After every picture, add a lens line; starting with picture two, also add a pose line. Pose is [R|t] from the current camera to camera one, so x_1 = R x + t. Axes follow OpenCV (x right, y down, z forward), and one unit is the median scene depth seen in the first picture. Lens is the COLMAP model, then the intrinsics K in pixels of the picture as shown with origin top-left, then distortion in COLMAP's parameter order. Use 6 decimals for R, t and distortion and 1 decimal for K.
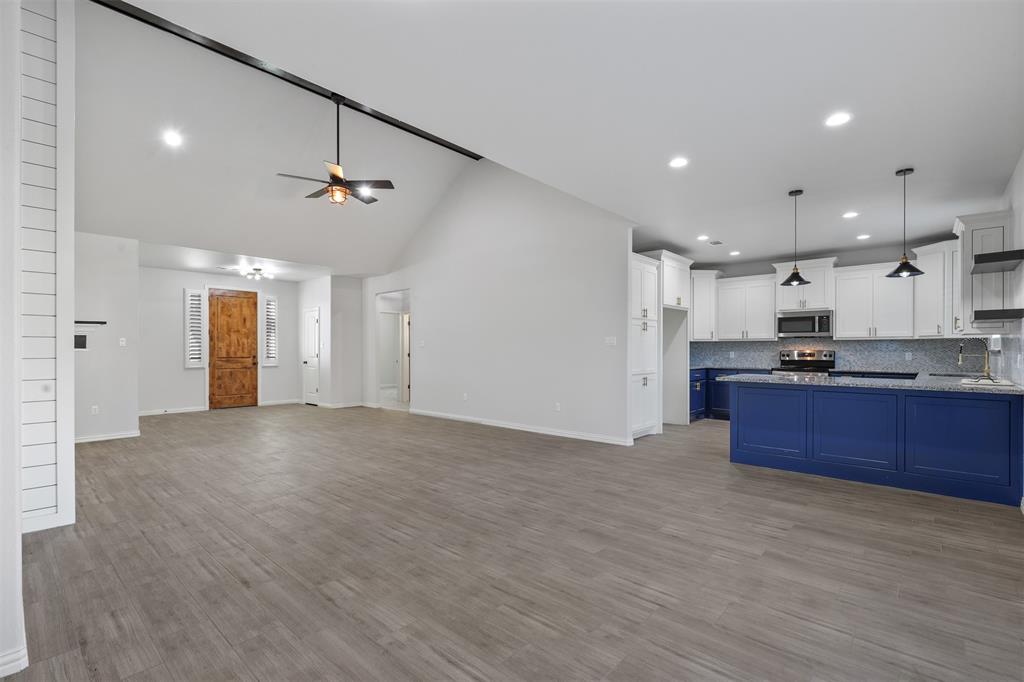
lens RADIAL K [[464.5, 0, 511.2], [0, 464.5, 345.7], [0, 0, 1]] dist [-0.000471, -0.000045]
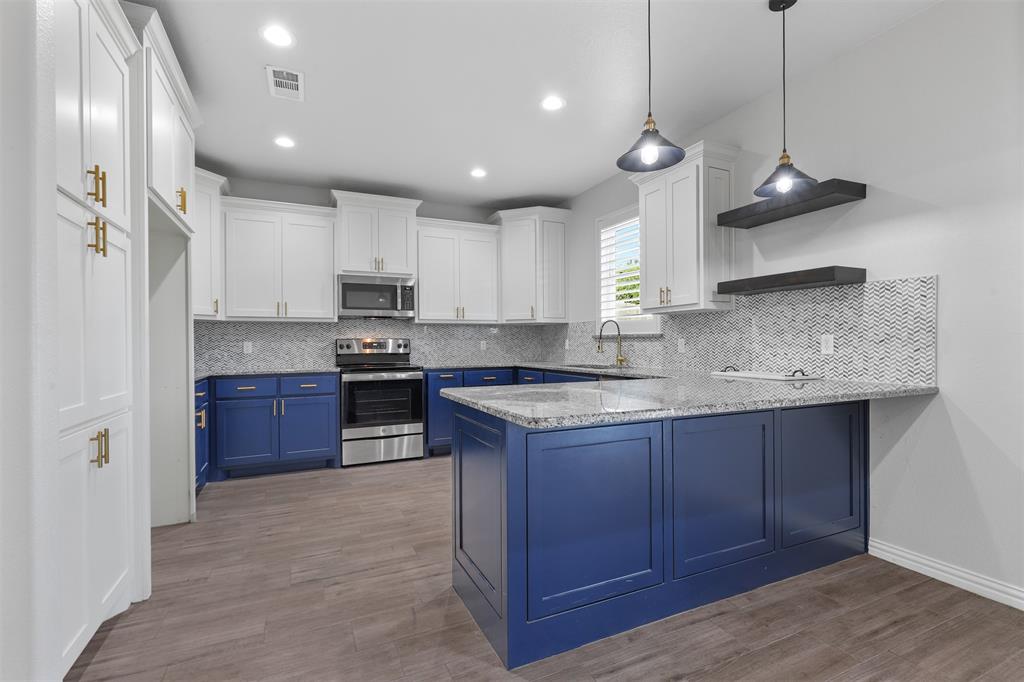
lens RADIAL K [[464.5, 0, 511.2], [0, 464.5, 345.7], [0, 0, 1]] dist [-0.000471, -0.000045]
pose [[0.394915, -0.008212, 0.918681, 0.119457], [0.000140, 0.999961, 0.008879, 0.014936], [-0.918718, -0.003378, 0.394900, 0.586078]]
